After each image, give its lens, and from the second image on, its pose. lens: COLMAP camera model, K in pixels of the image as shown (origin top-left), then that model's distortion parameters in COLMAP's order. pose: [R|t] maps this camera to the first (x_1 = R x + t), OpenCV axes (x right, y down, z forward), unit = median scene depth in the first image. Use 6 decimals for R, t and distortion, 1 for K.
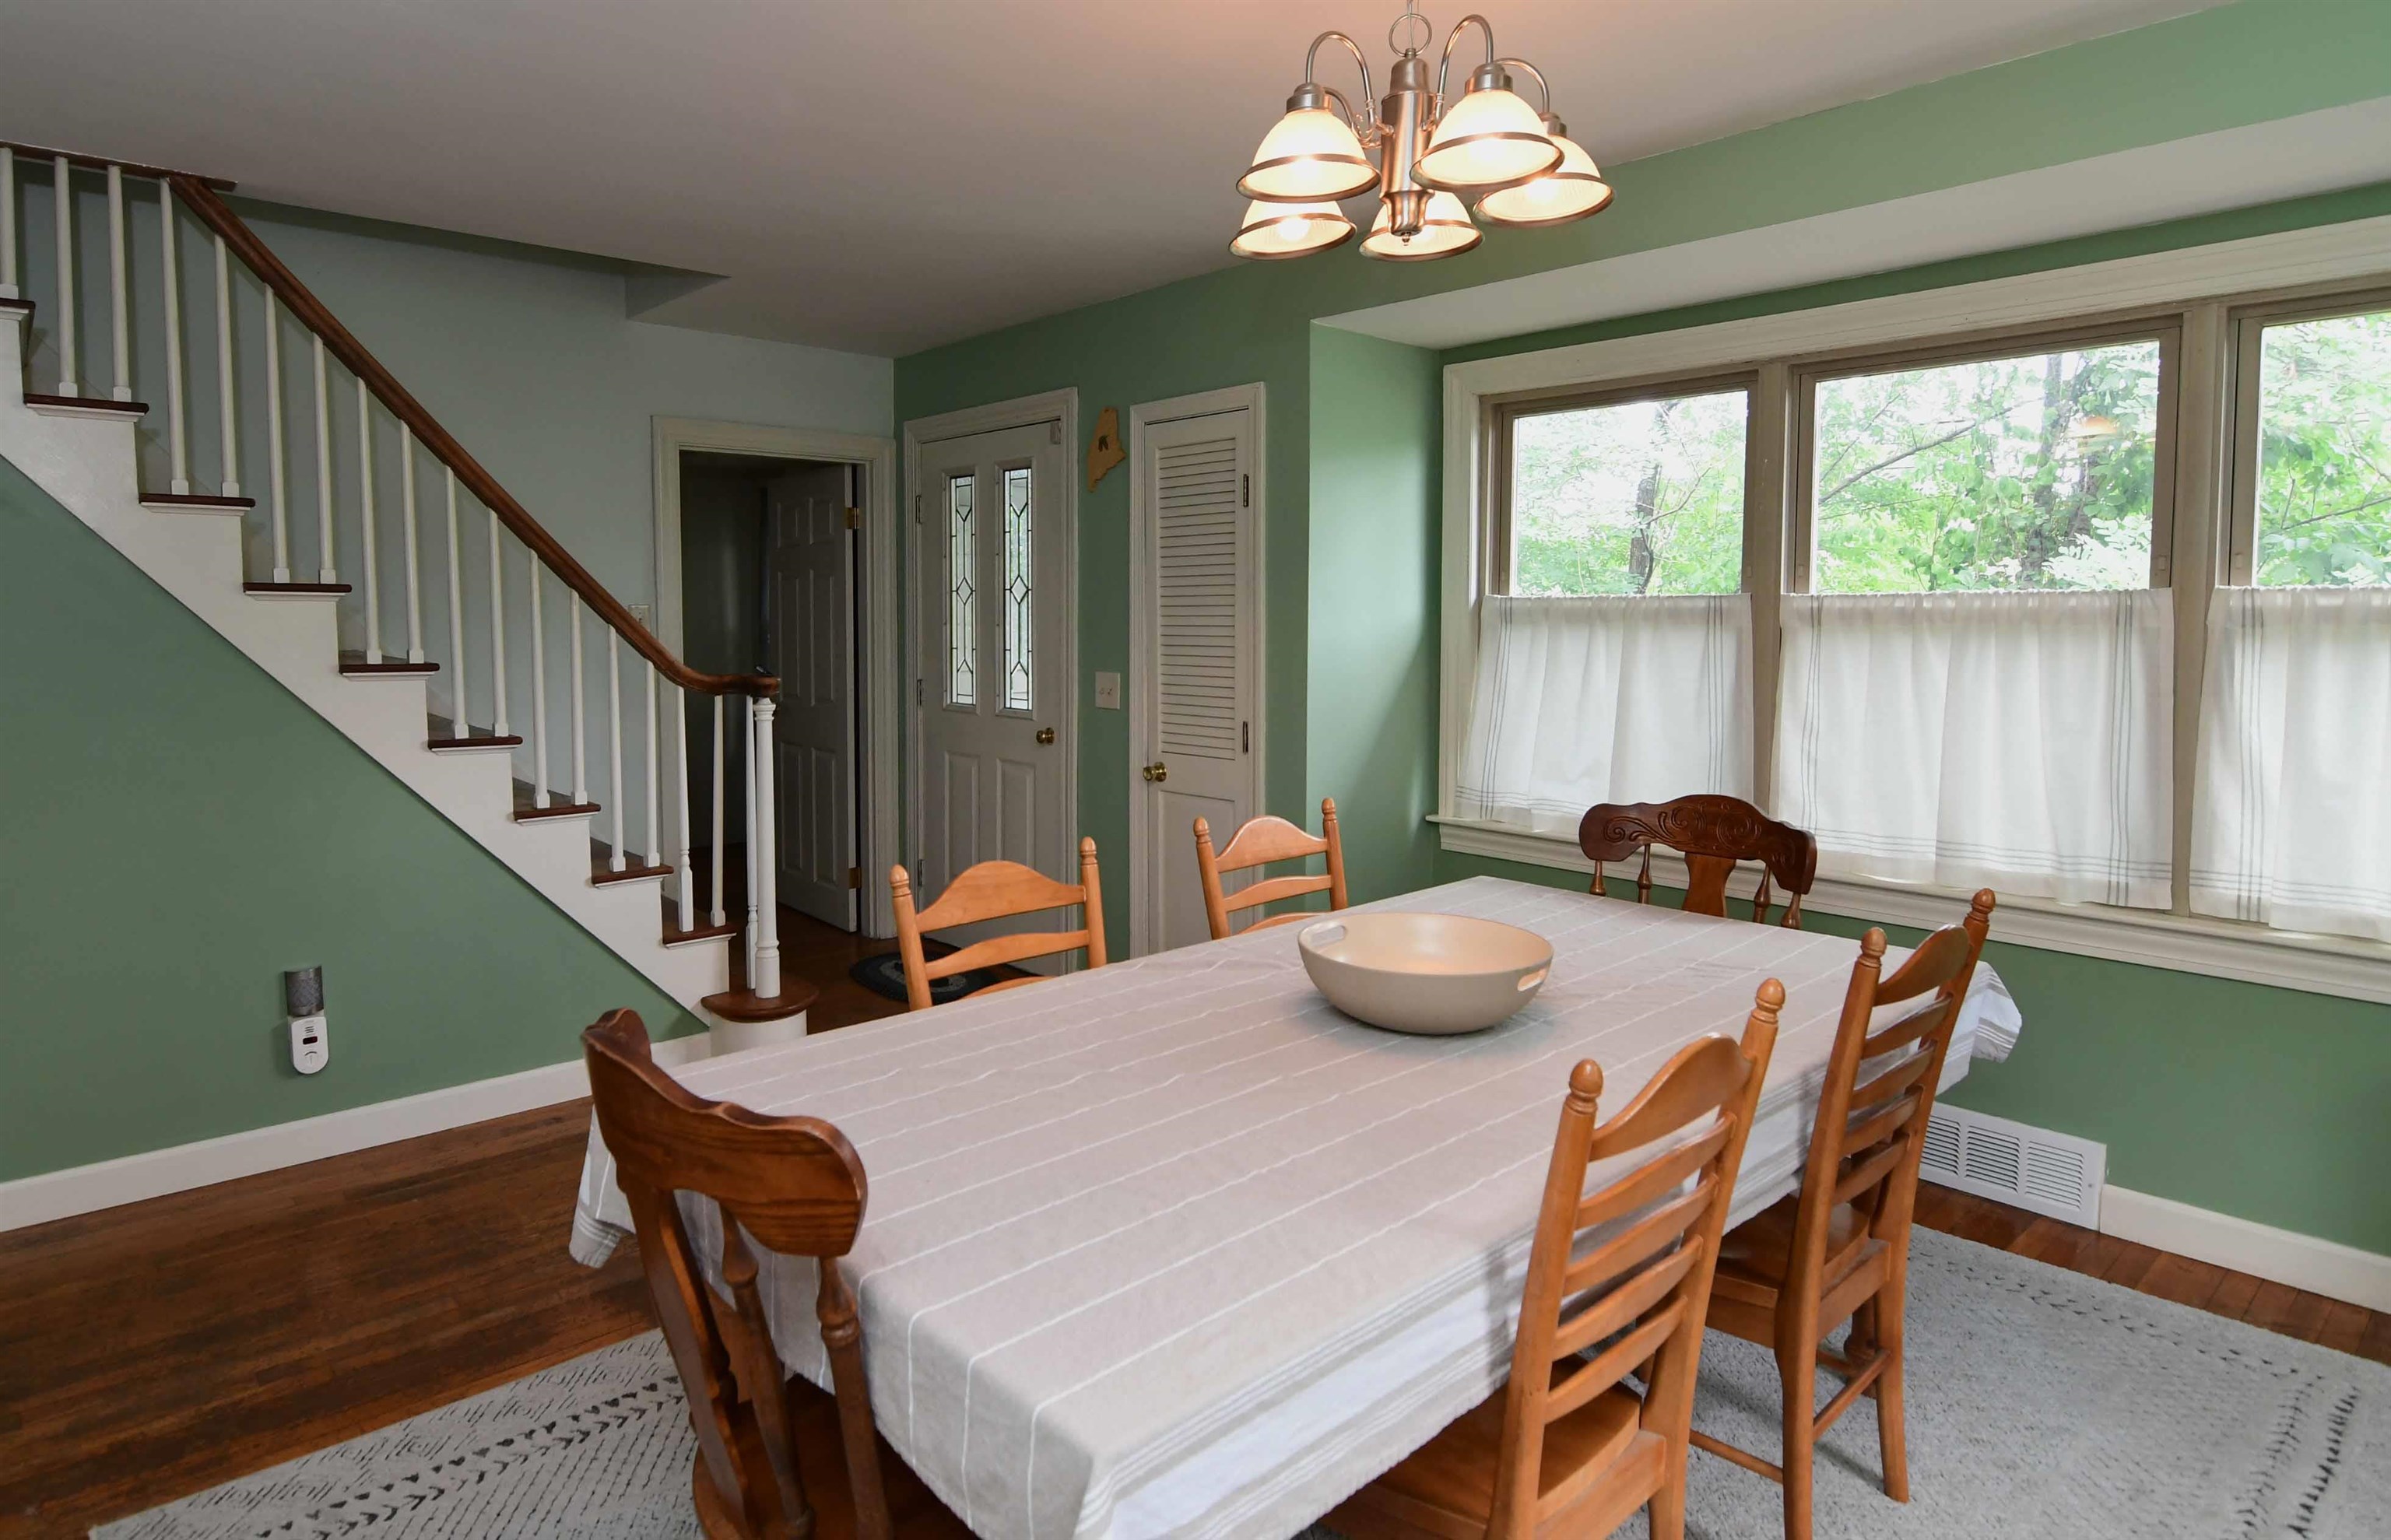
lens RADIAL K [[1297.3, 0, 1192.3], [0, 1297.3, 679.9], [0, 0, 1]] dist [-0.000995, -0.000910]
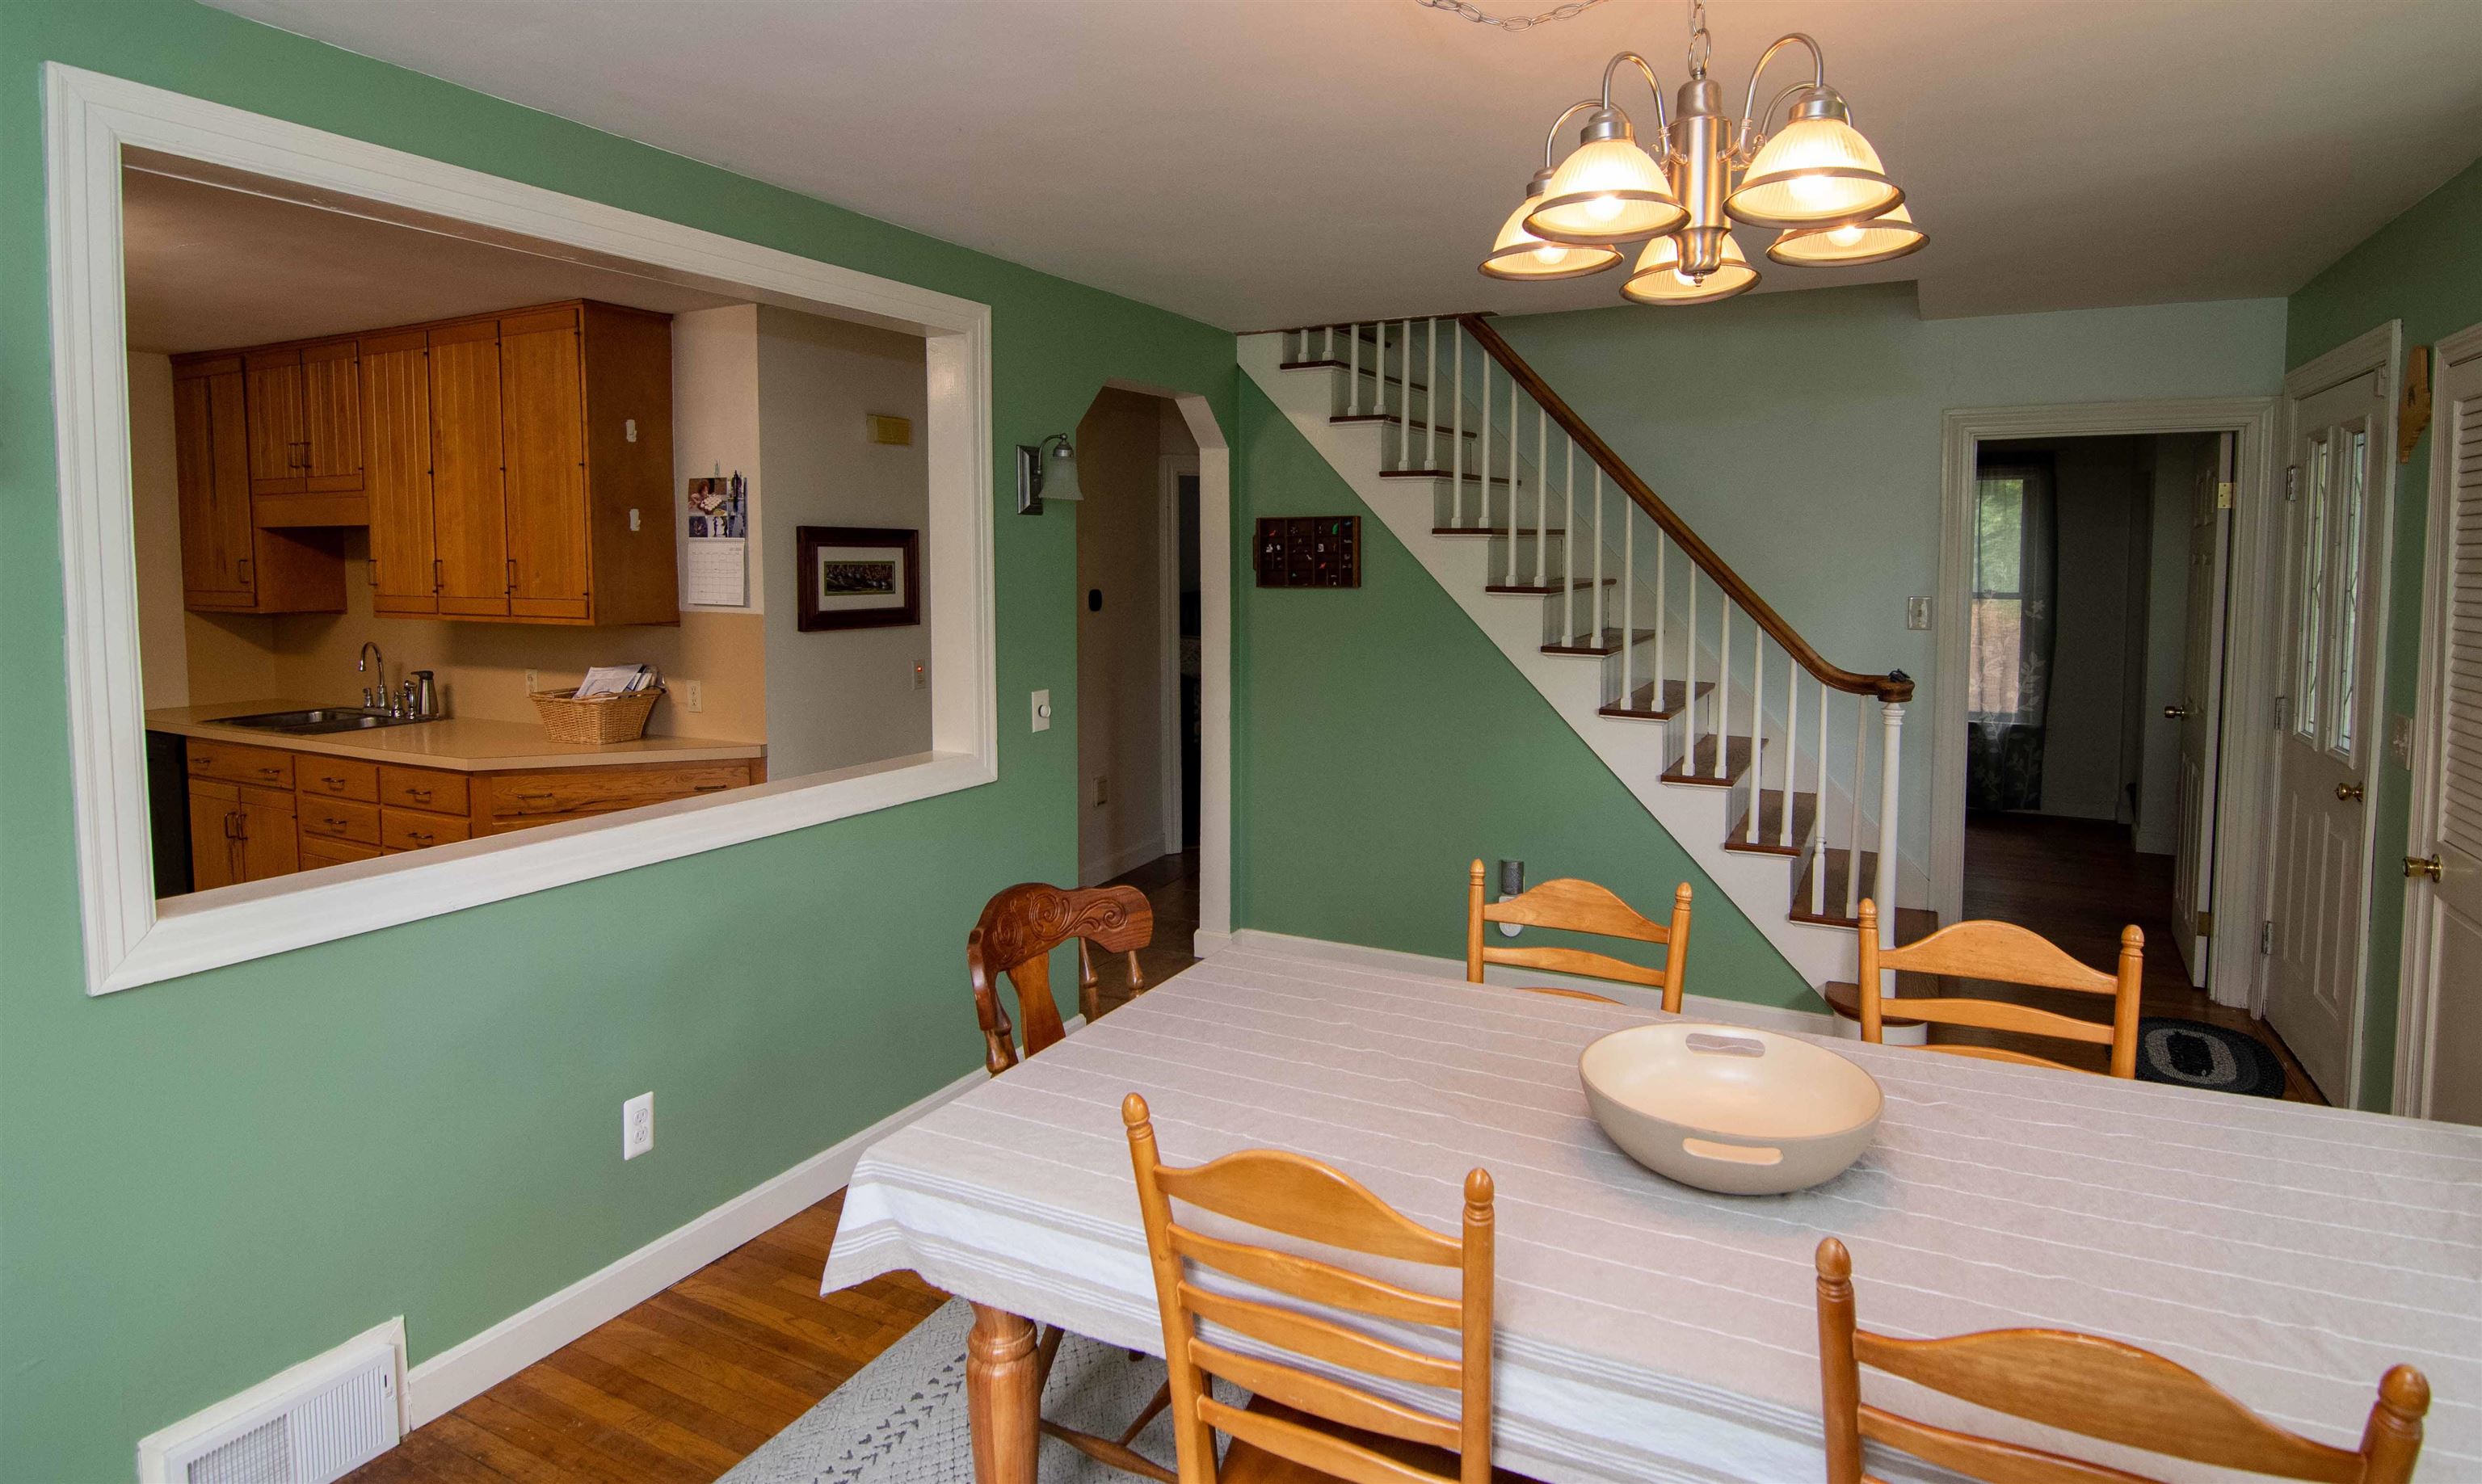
lens RADIAL K [[1264.2, 0, 1248.8], [0, 1264.2, 639.0], [0, 0, 1]] dist [0.000114, -0.013160]
pose [[0.386318, 0.061896, -0.920286, 0.455428], [-0.056847, 0.997447, 0.043222, -0.060277], [0.920612, 0.035618, 0.388850, 0.204152]]
